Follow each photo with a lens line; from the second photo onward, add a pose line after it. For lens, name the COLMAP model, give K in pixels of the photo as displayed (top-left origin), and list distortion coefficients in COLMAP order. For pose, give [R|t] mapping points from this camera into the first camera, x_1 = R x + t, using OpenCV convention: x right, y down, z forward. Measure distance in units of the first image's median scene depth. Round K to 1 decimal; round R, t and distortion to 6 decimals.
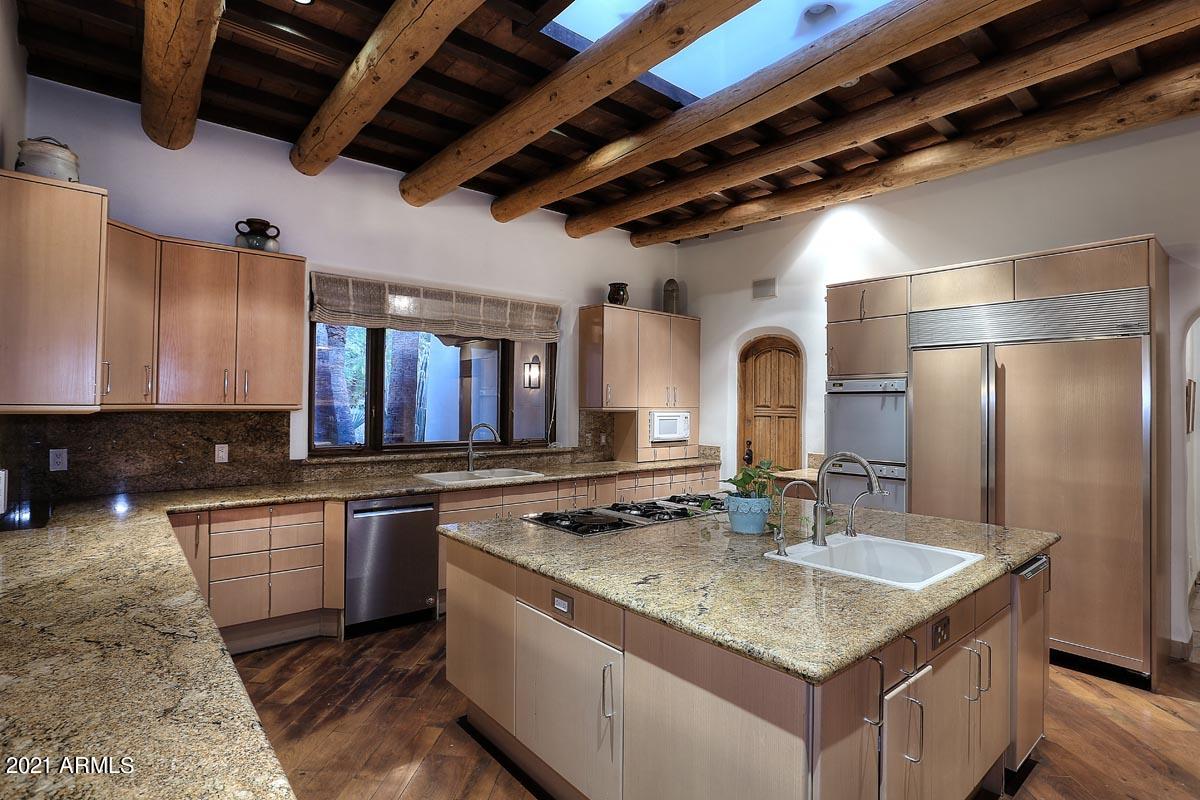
lens RADIAL K [[585.9, 0, 604.6], [0, 585.9, 400.1], [0, 0, 1]] dist [-0.030454, 0.000126]
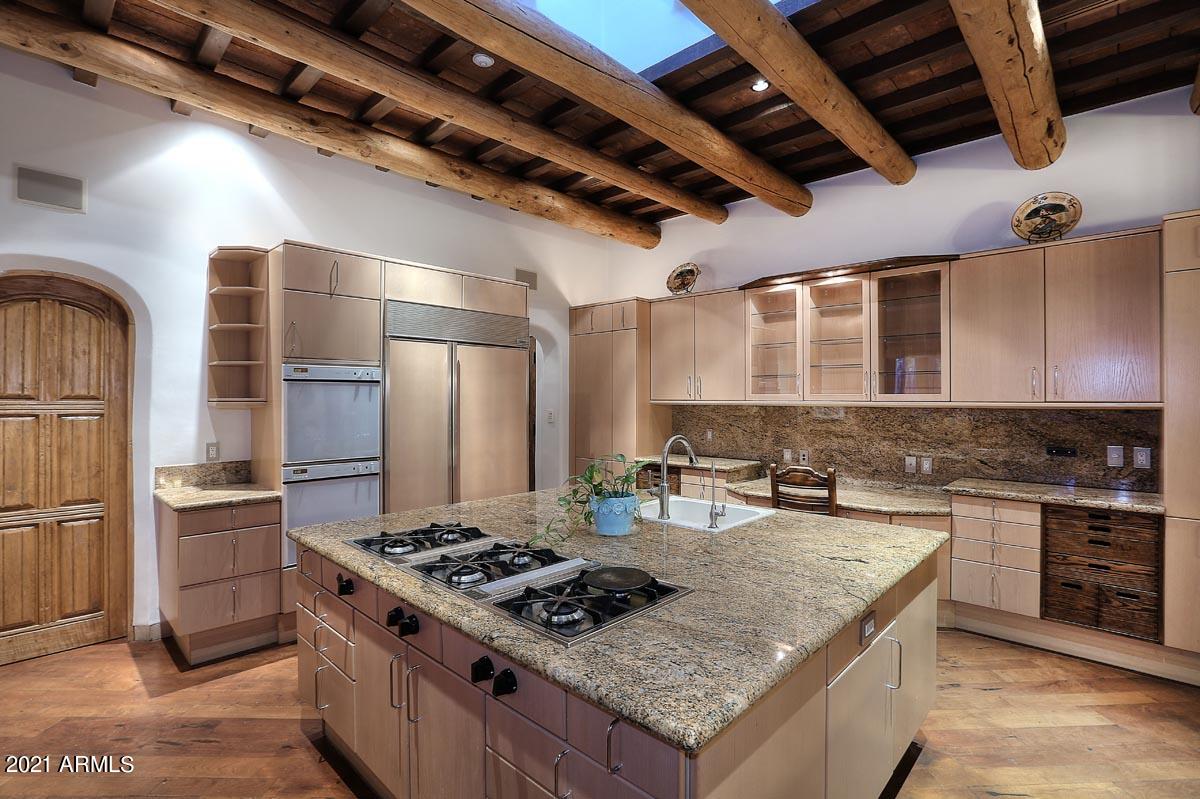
lens RADIAL K [[551.6, 0, 603.9], [0, 551.6, 395.5], [0, 0, 1]] dist [-0.035200, 0.007716]
pose [[-0.105466, -0.007796, 0.994392, -0.415625], [-0.012455, 0.999901, 0.006518, -0.001616], [-0.994345, -0.011697, -0.105553, 0.726080]]
